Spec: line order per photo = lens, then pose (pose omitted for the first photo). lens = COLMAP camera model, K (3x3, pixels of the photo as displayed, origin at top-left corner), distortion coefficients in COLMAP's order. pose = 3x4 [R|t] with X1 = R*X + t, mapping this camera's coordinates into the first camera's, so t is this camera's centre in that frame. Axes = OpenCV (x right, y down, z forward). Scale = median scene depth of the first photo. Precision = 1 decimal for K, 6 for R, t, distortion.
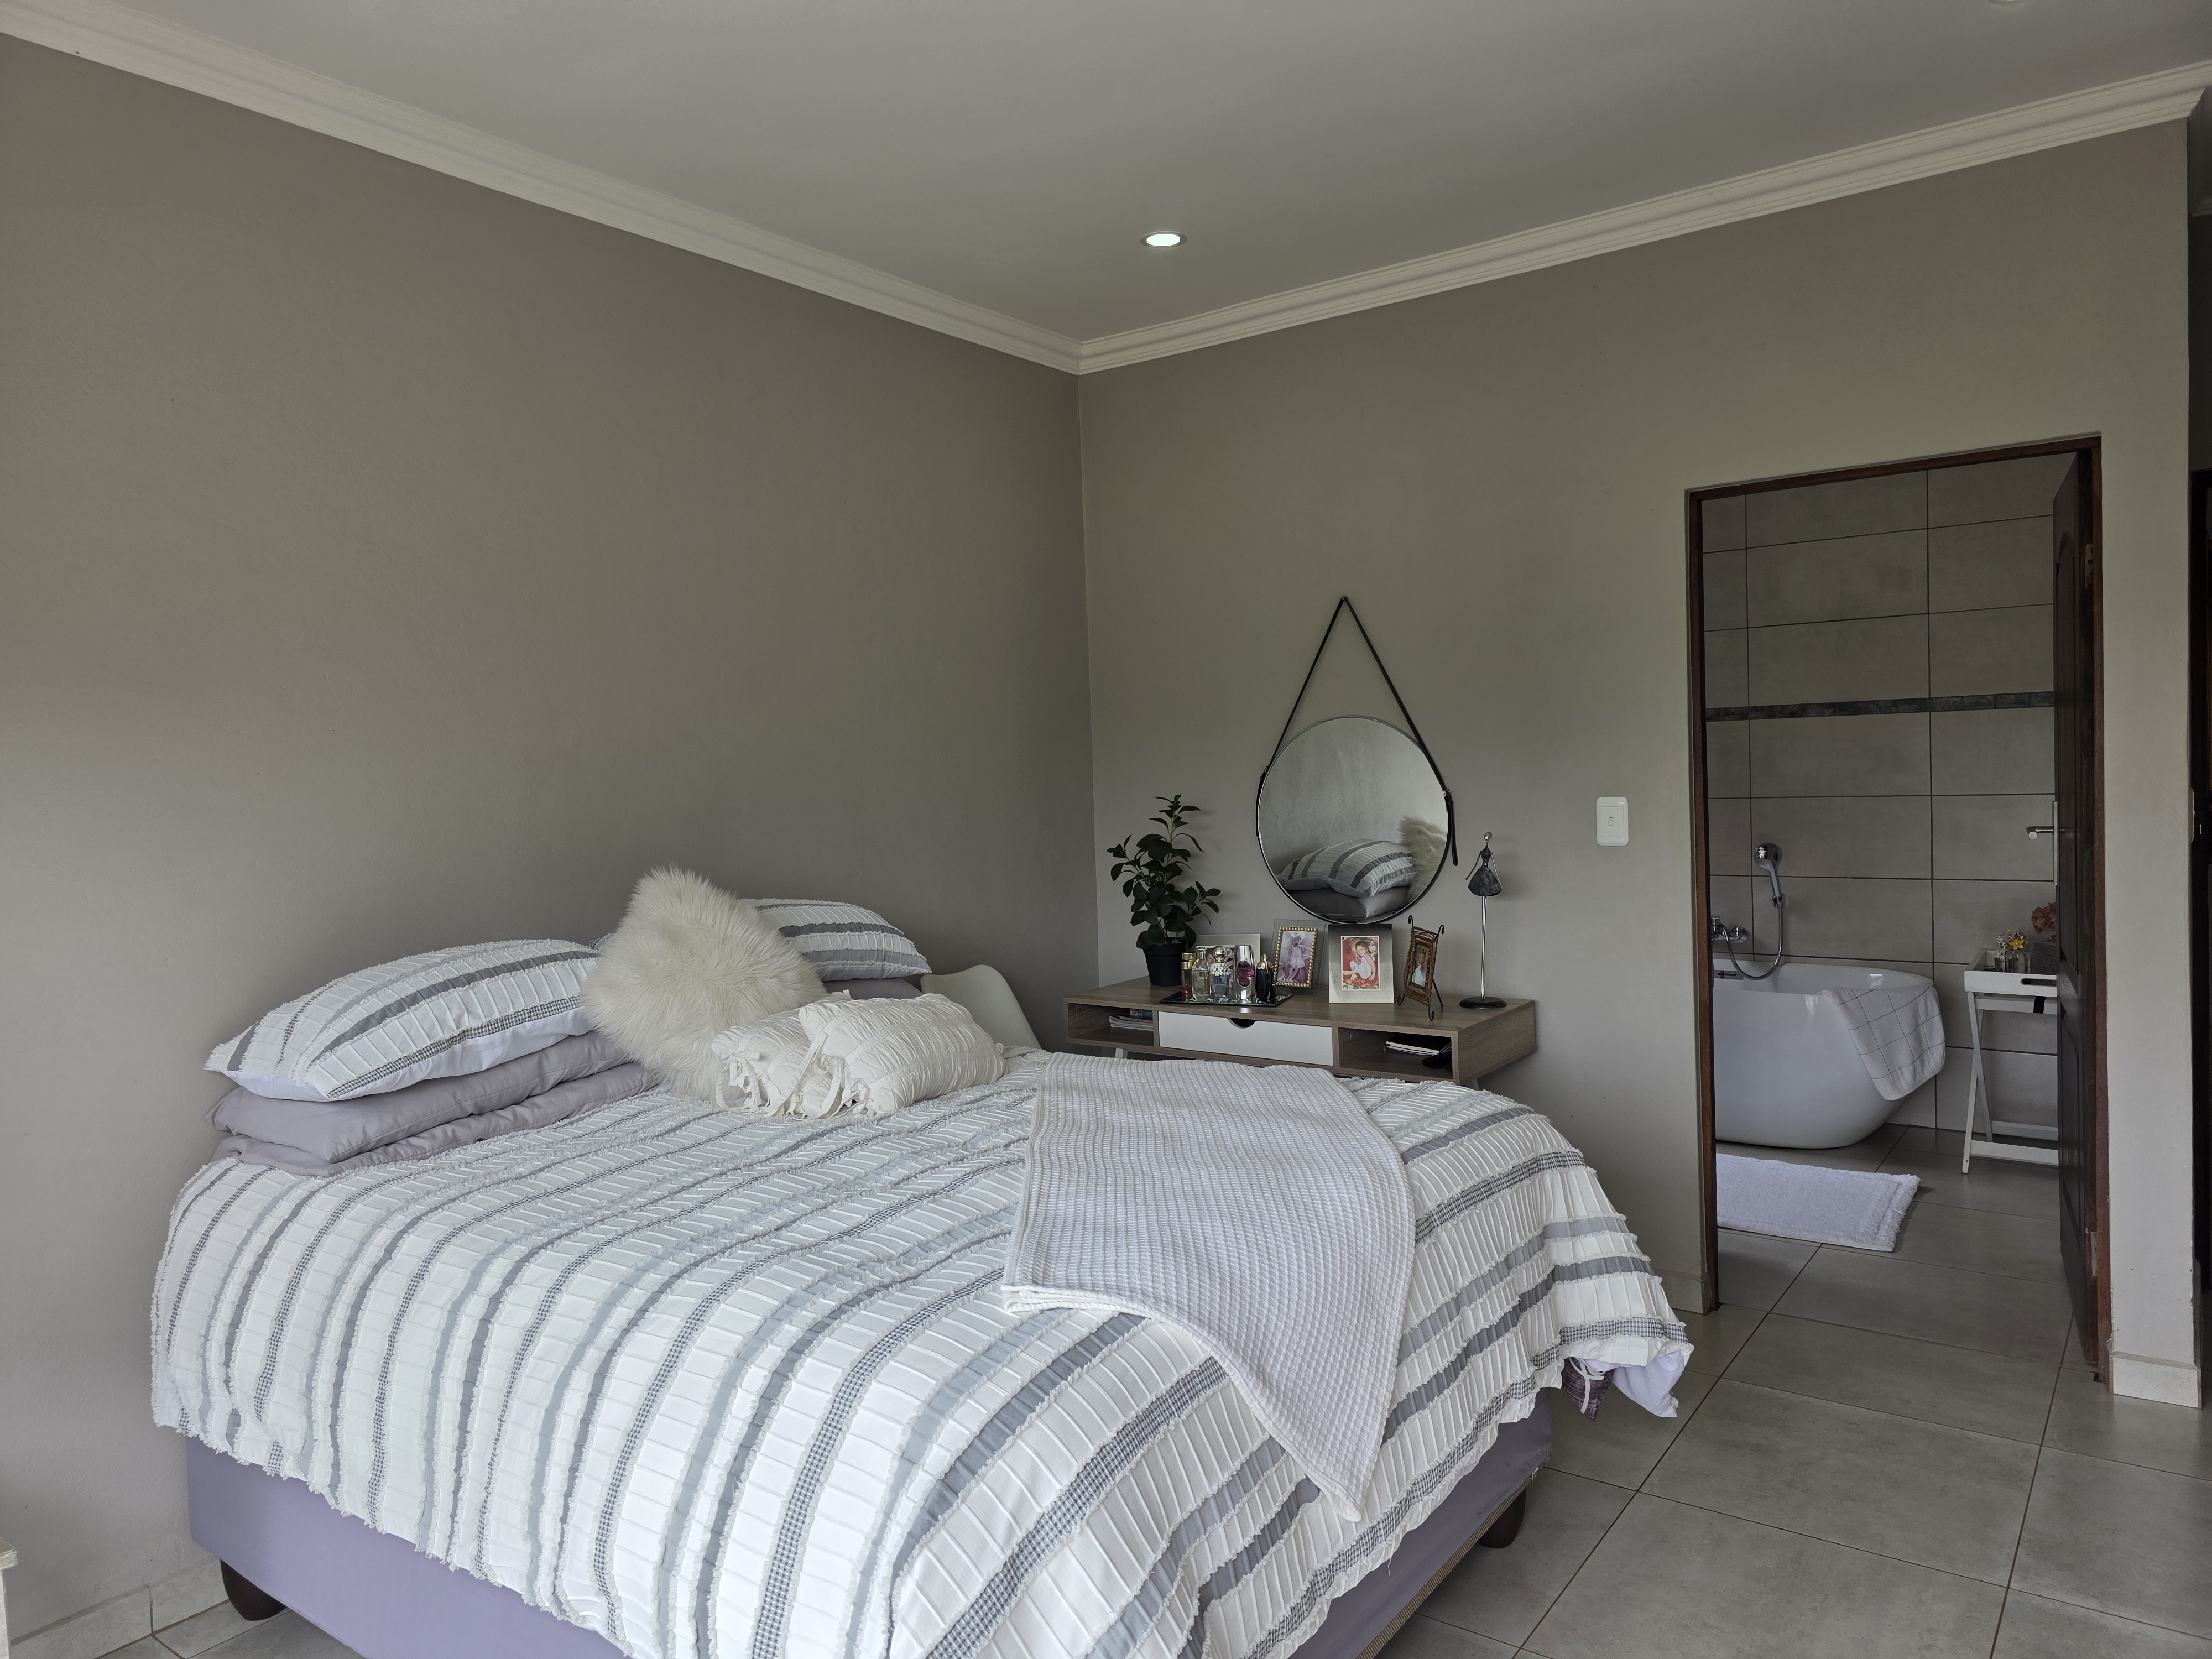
lens RADIAL K [[1482.5, 0, 1092.6], [0, 1482.5, 827.9], [0, 0, 1]] dist [0.066602, -0.061352]
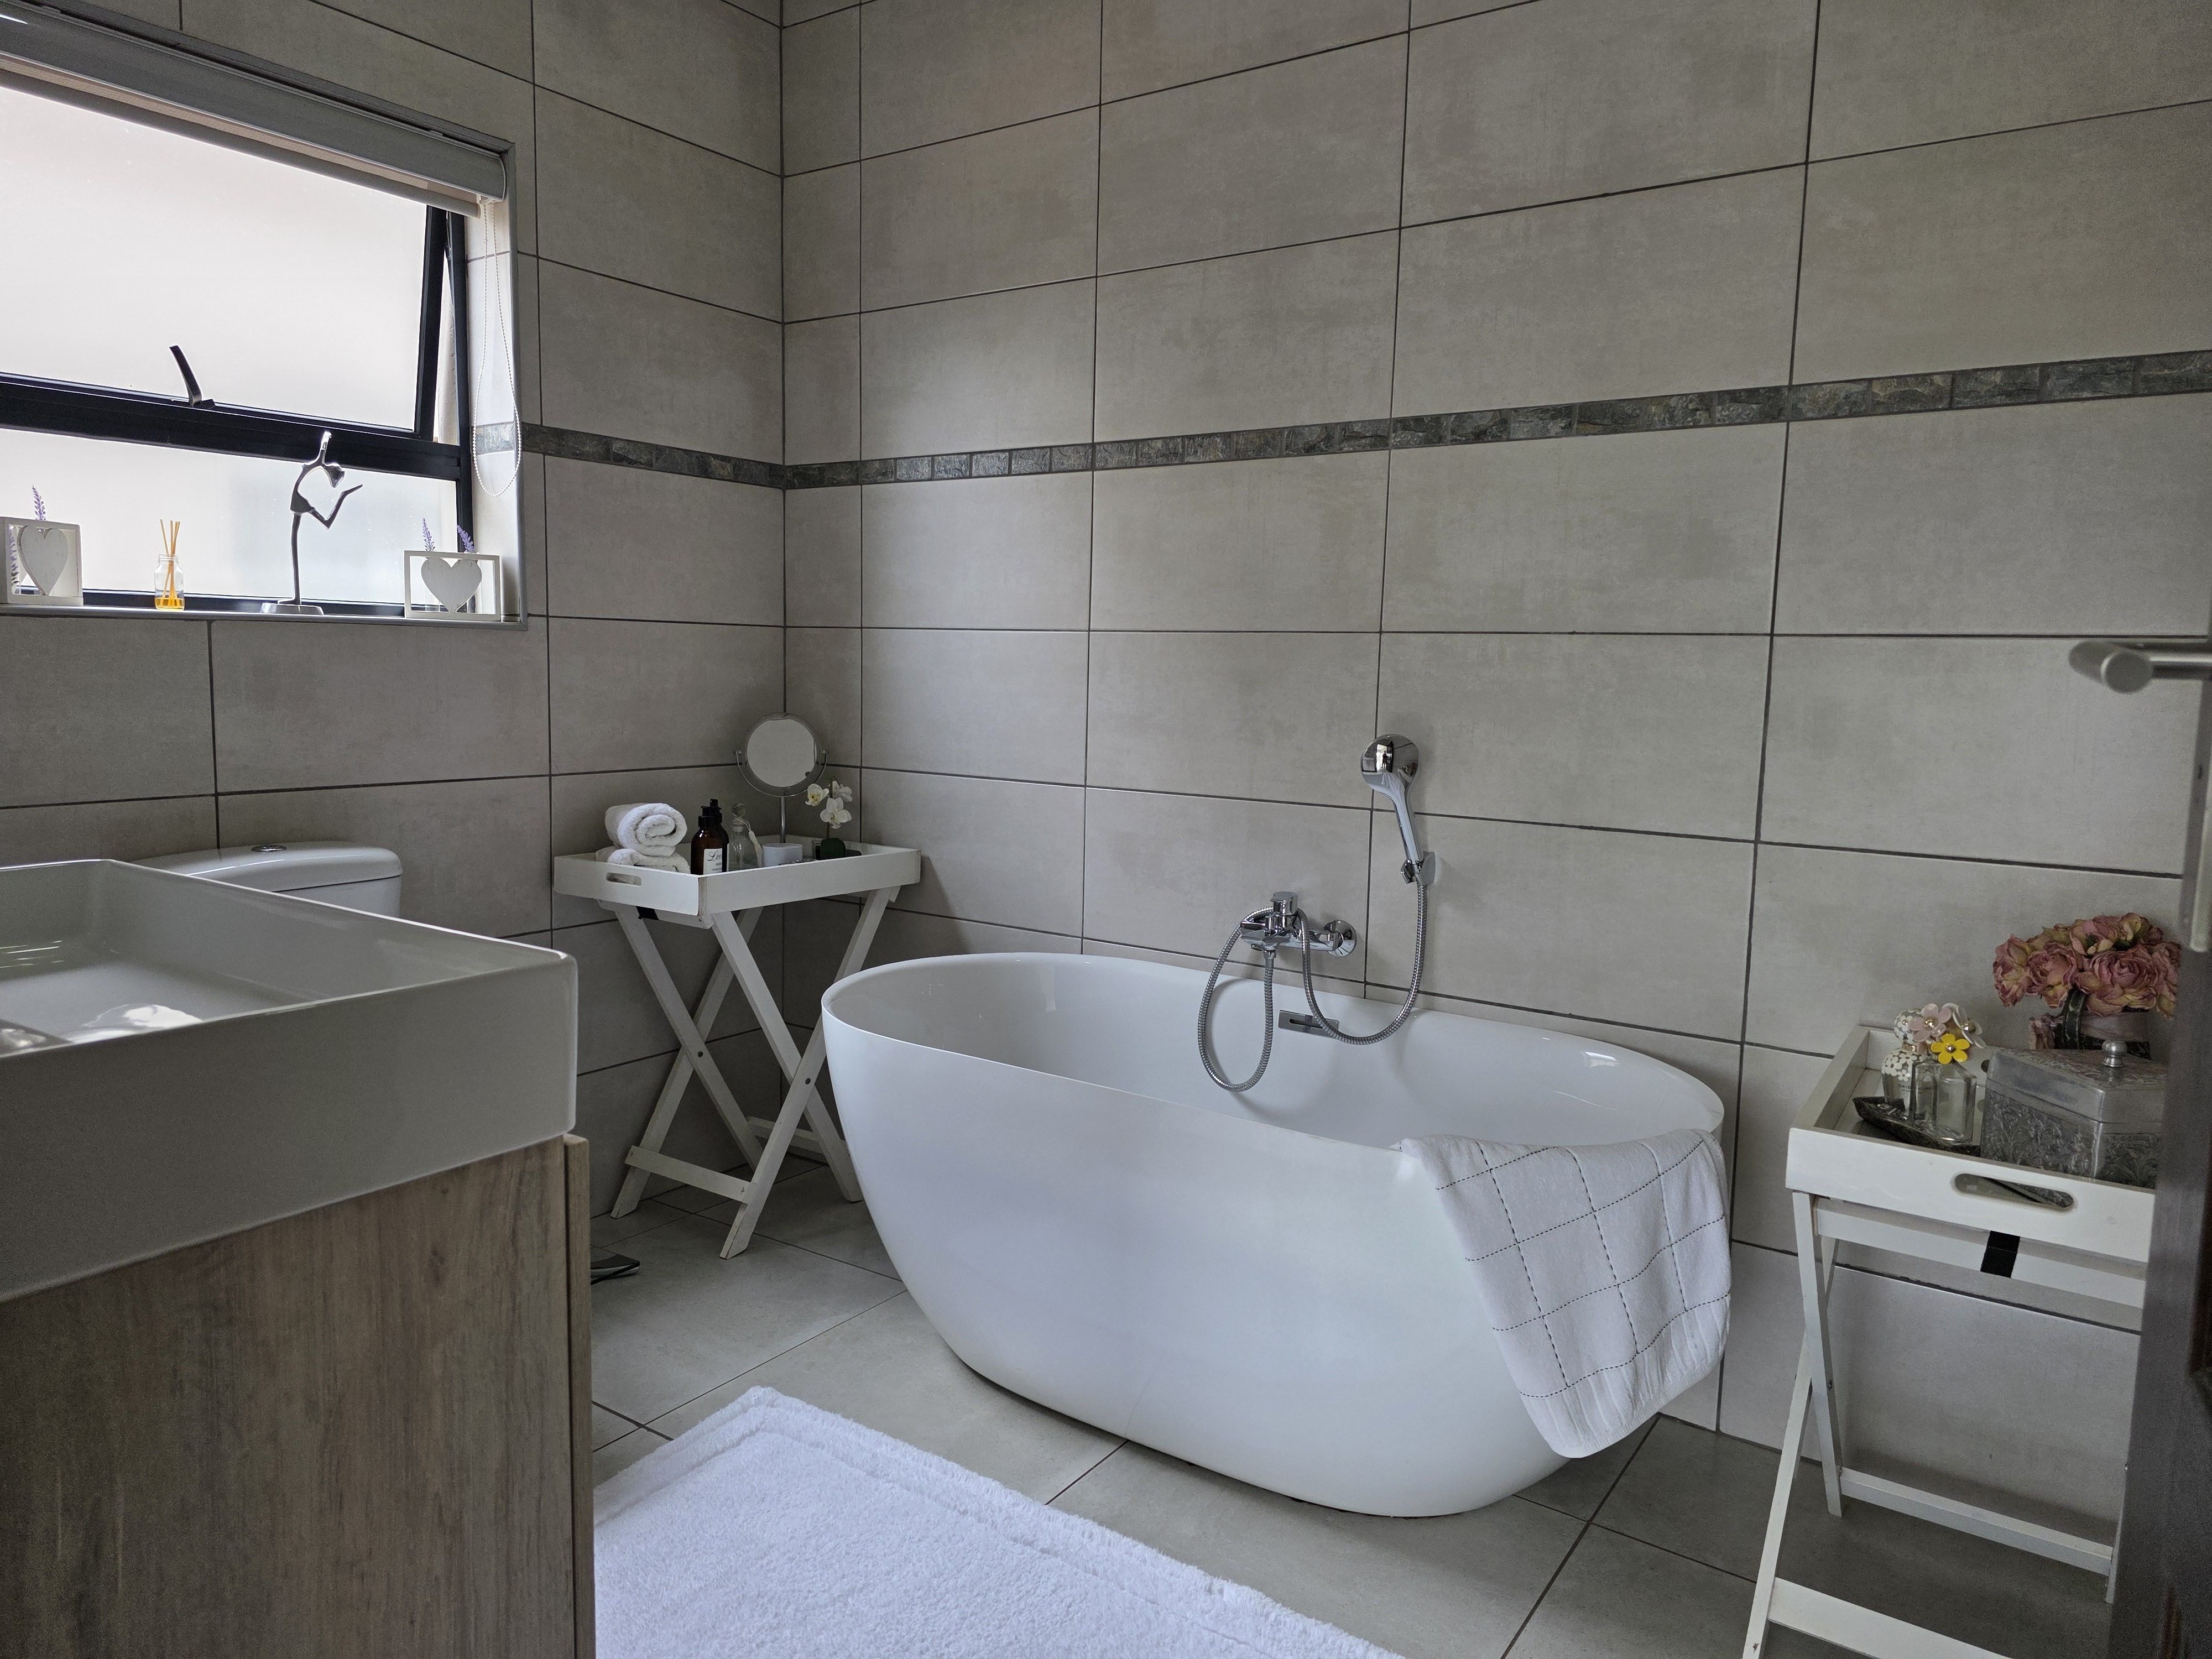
lens RADIAL K [[1482.5, 0, 1089.2], [0, 1482.5, 822.2], [0, 0, 1]] dist [0.066602, -0.061352]
pose [[0.997754, 0.055579, 0.037383, 0.537545], [-0.057904, 0.996249, 0.064308, 0.019341], [-0.033668, -0.066329, 0.997230, 0.892703]]
